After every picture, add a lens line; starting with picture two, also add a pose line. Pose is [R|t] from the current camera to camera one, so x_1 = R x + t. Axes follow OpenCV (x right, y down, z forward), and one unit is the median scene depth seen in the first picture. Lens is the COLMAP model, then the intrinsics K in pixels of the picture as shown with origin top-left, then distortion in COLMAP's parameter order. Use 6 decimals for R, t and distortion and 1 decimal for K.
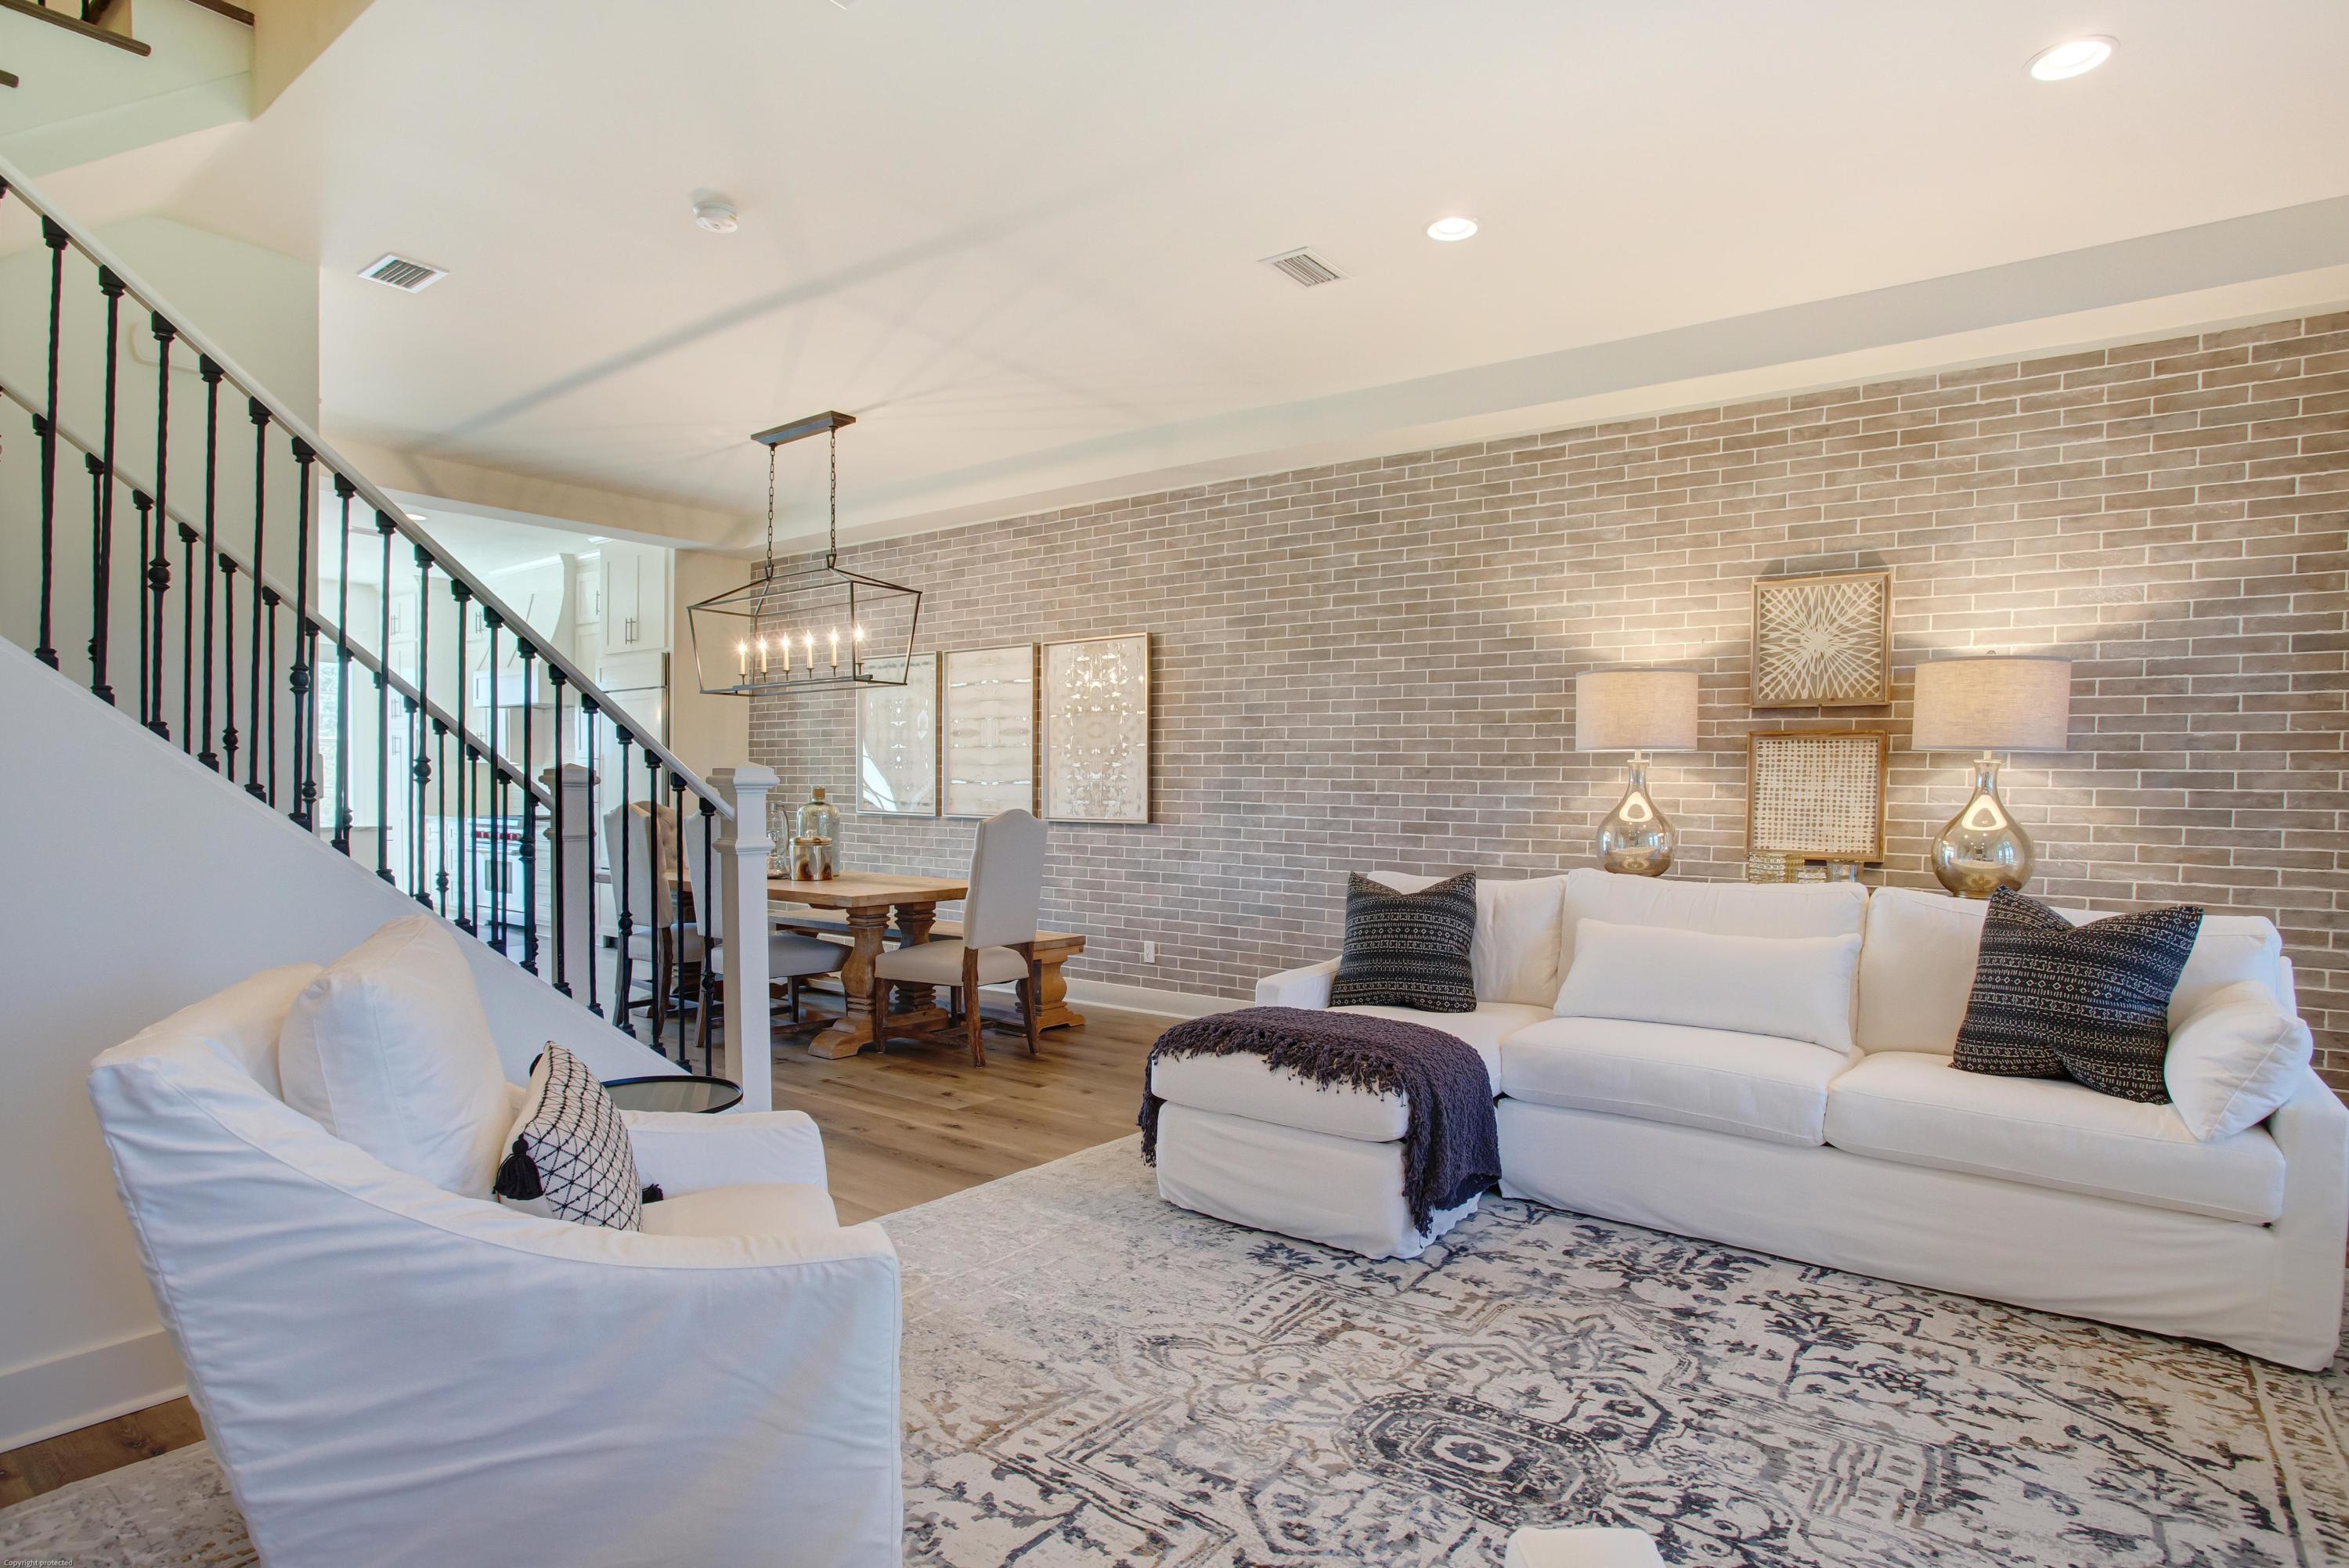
lens RADIAL K [[1214.3, 0, 1173.4], [0, 1214.3, 818.1], [0, 0, 1]] dist [-0.070531, 0.033459]
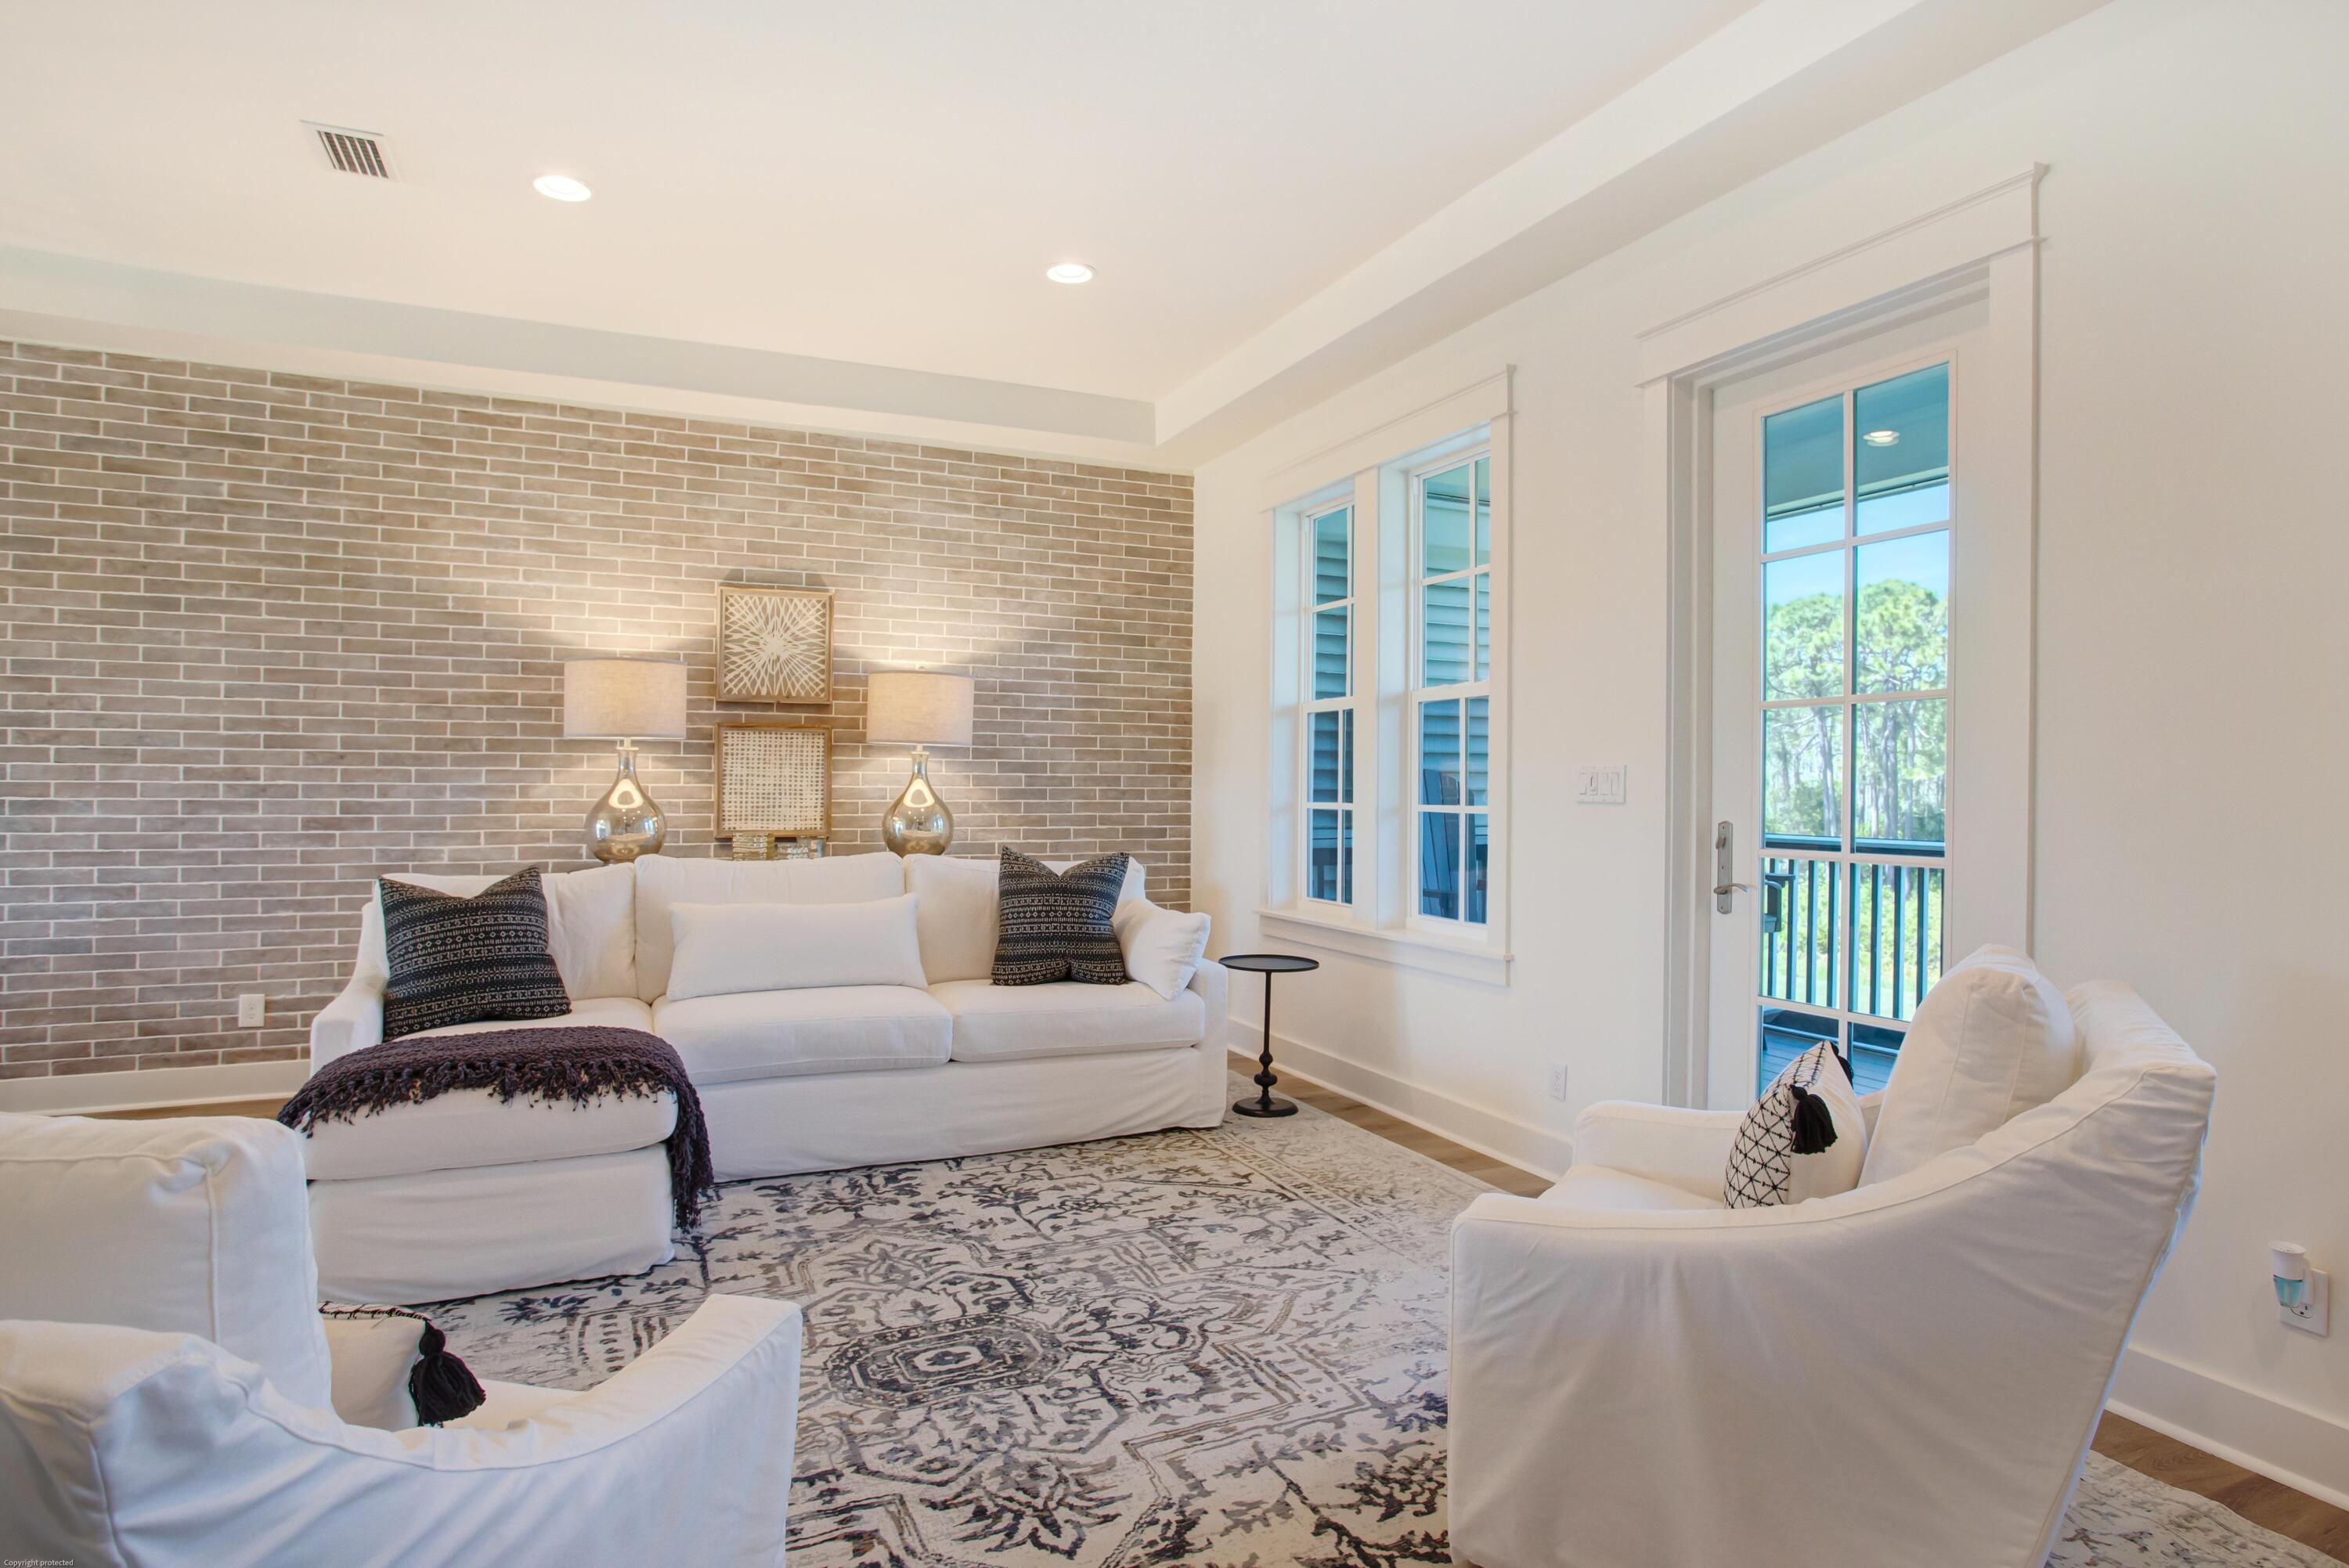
lens RADIAL K [[1219.8, 0, 1189.7], [0, 1219.8, 760.7], [0, 0, 1]] dist [-0.076048, 0.036230]
pose [[0.483700, 0.005422, 0.875217, -0.326746], [0.025378, 0.999473, -0.020217, -0.005509], [-0.874866, 0.031991, 0.483308, 0.112846]]
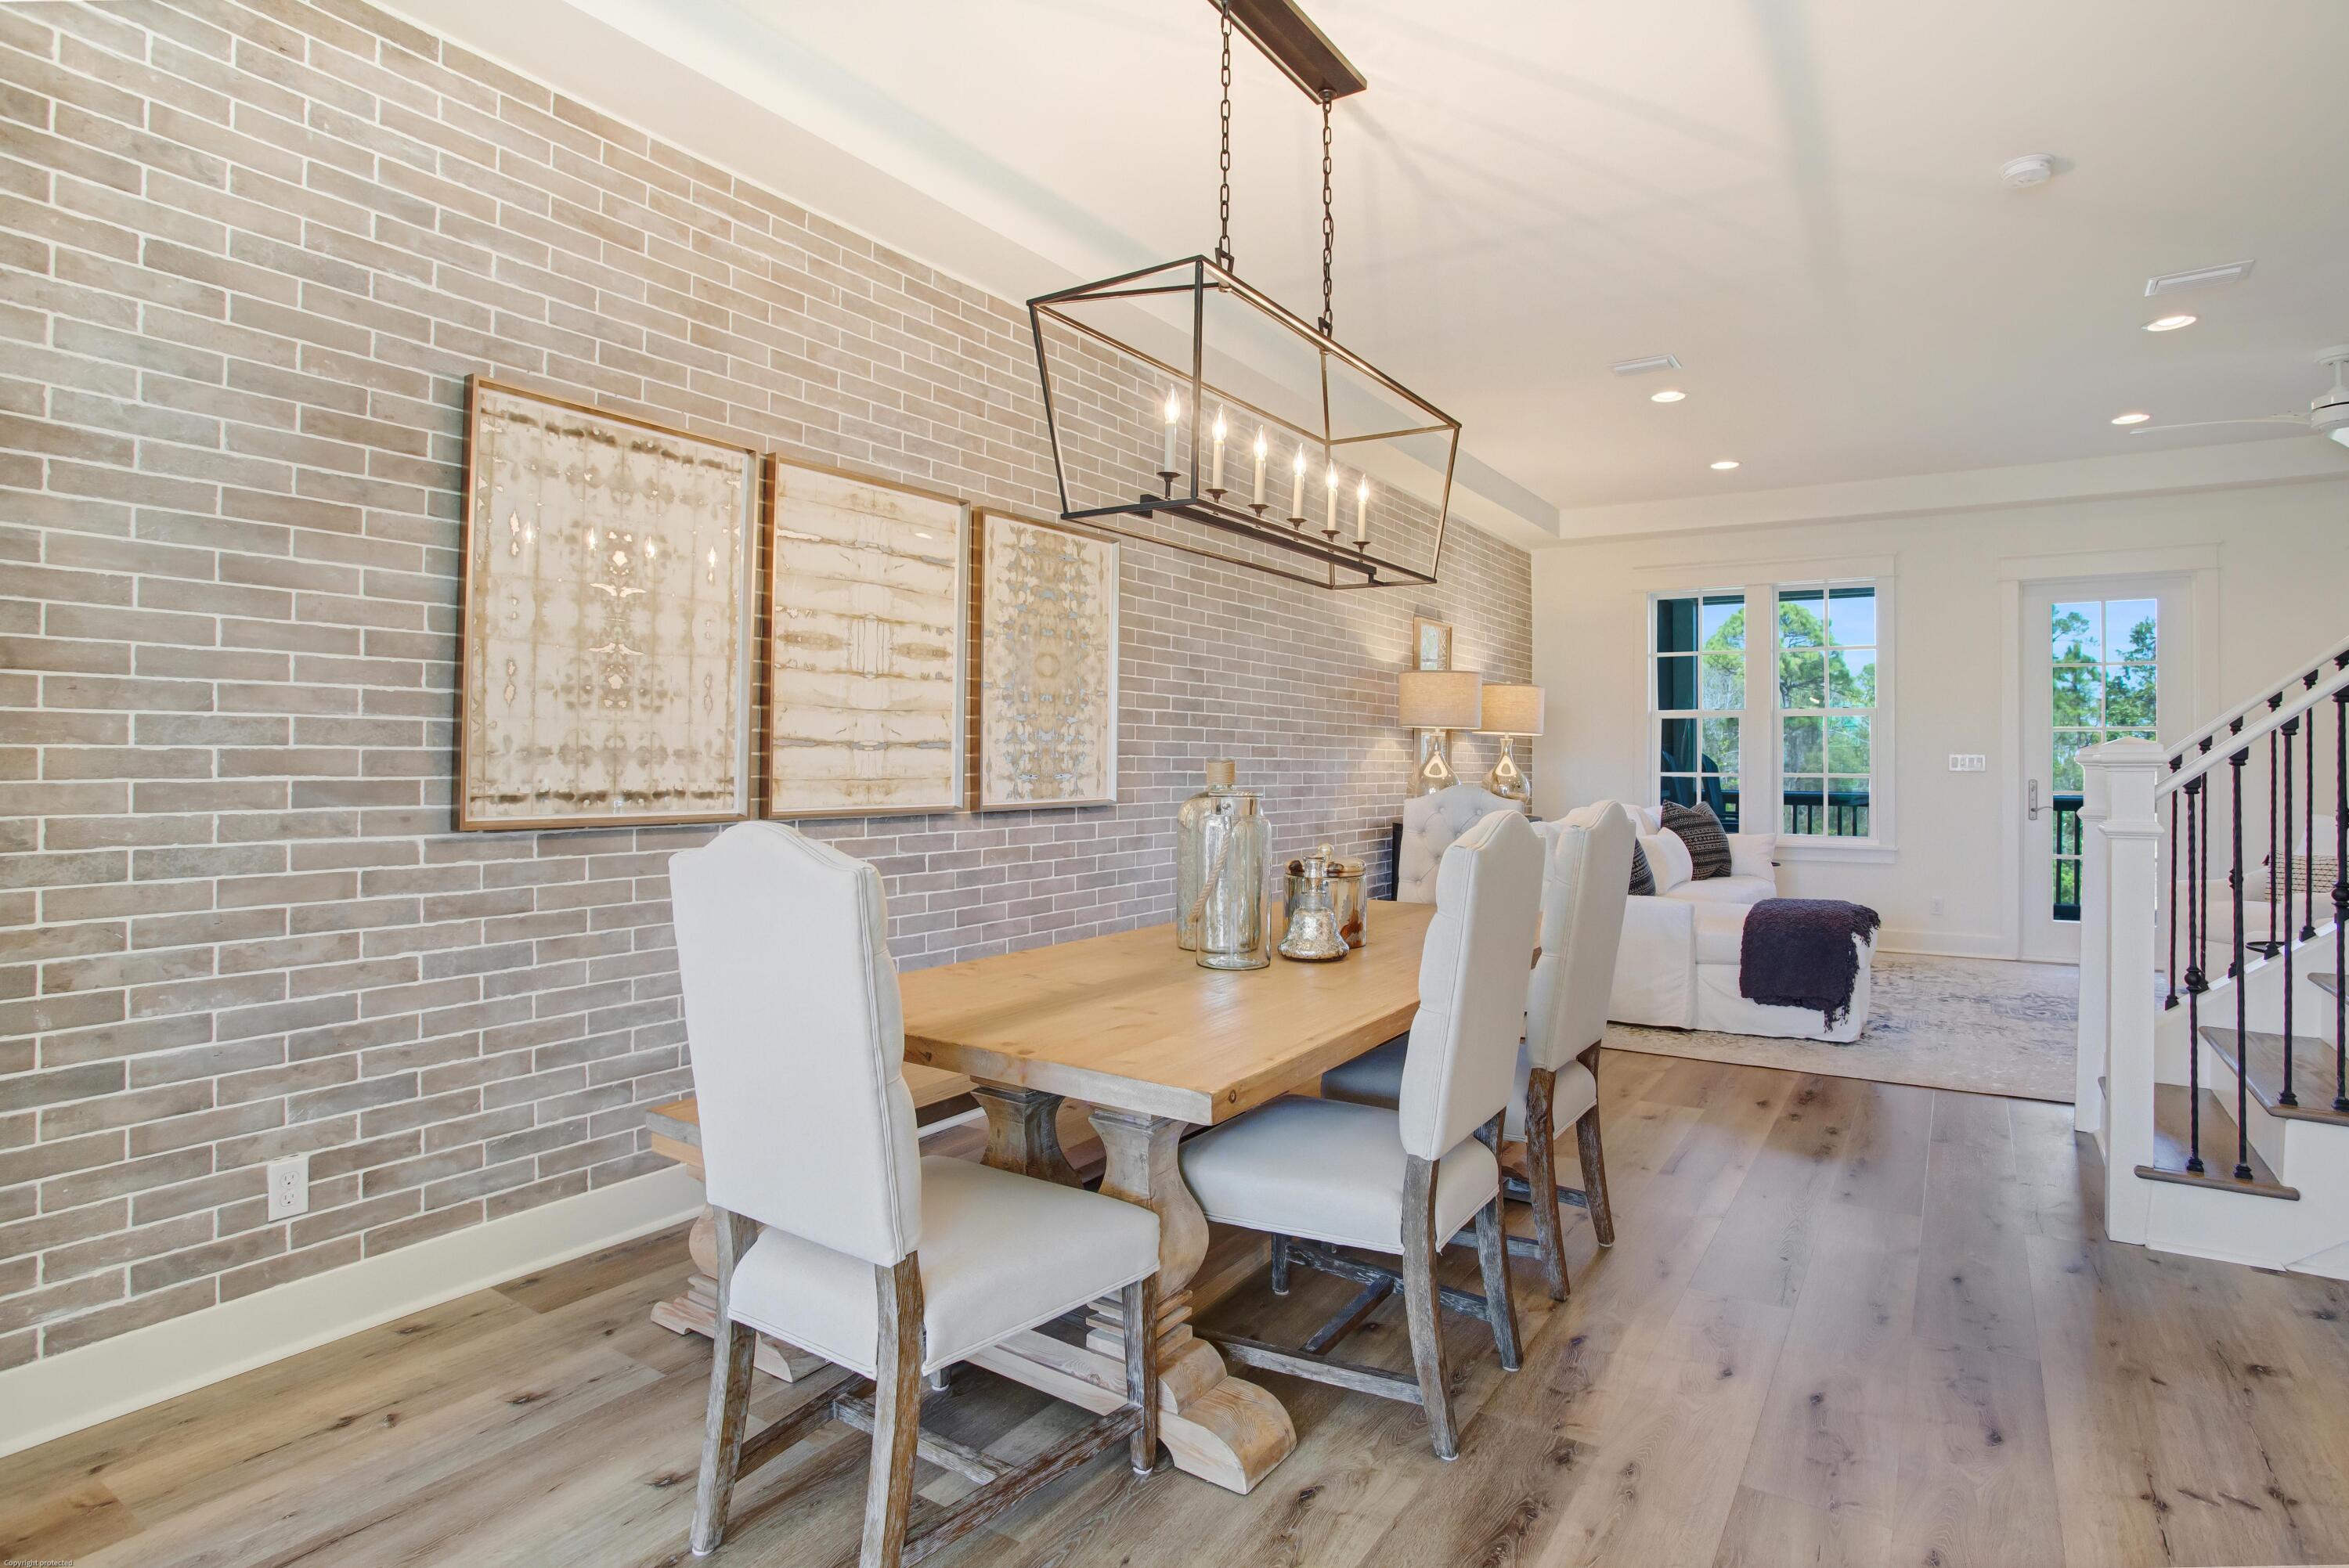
lens RADIAL K [[1219.8, 0, 1189.7], [0, 1219.8, 760.7], [0, 0, 1]] dist [-0.076048, 0.036230]
pose [[-0.062629, -0.010070, 0.997986, -1.242411], [0.021769, 0.999697, 0.011454, -0.047748], [-0.997799, 0.022443, -0.062391, 1.671742]]
